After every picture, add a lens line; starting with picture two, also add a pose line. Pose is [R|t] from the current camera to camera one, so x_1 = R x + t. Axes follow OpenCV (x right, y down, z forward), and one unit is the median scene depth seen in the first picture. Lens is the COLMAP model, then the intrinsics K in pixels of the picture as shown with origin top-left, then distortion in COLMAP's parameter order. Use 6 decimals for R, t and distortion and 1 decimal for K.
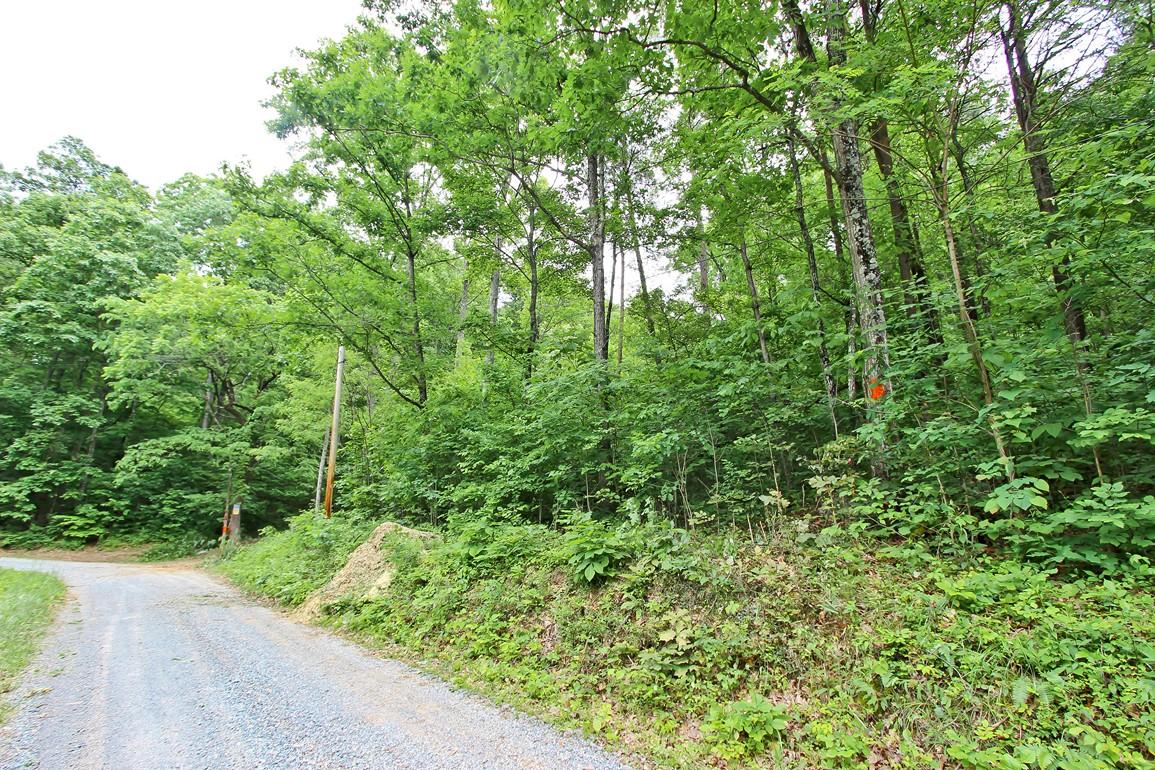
lens RADIAL K [[534.3, 0, 584.6], [0, 534.3, 389.0], [0, 0, 1]] dist [-0.028261, 0.000903]
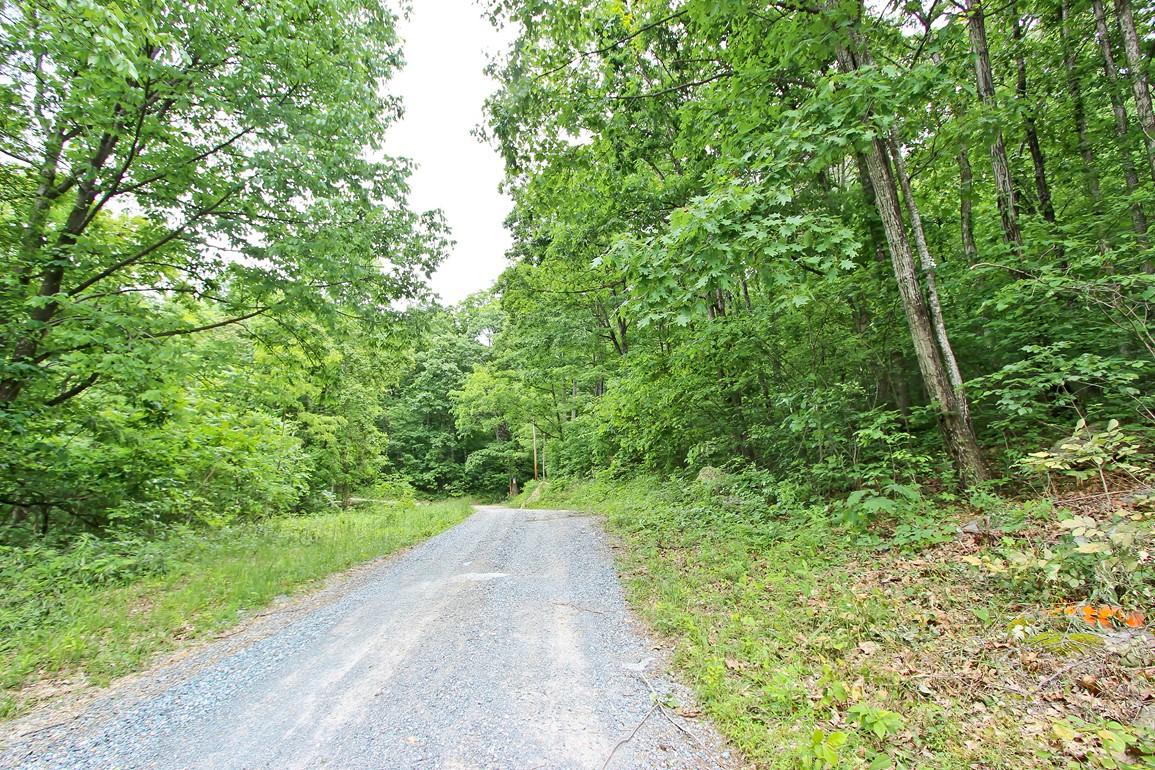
lens RADIAL K [[534.3, 0, 584.6], [0, 534.3, 389.0], [0, 0, 1]] dist [-0.028261, 0.000903]
pose [[0.863947, -0.118496, -0.489443, 0.651971], [0.145279, 0.989246, 0.016940, -0.122136], [0.482172, -0.085741, 0.871871, -0.658847]]
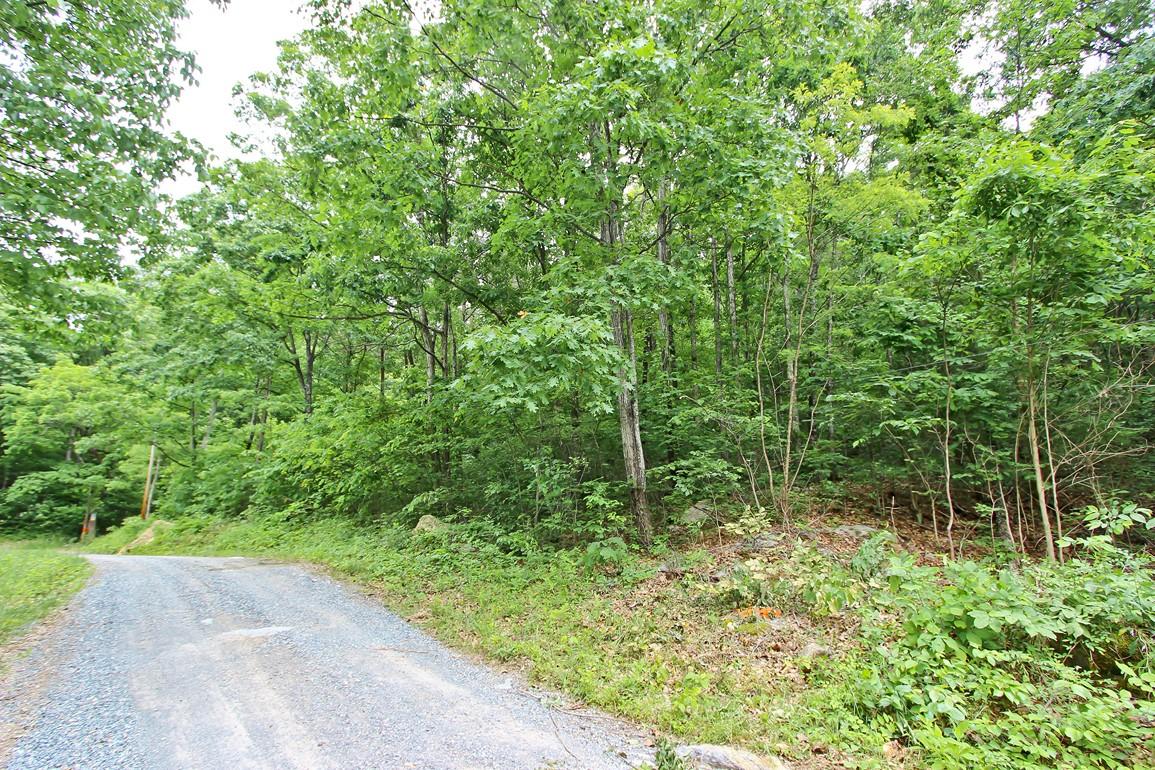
lens RADIAL K [[534.3, 0, 584.6], [0, 534.3, 389.0], [0, 0, 1]] dist [-0.028261, 0.000903]
pose [[0.986675, 0.027704, 0.160328, 0.519449], [-0.024965, 0.999506, -0.019072, -0.157294], [-0.160777, 0.014815, 0.986880, -0.762517]]
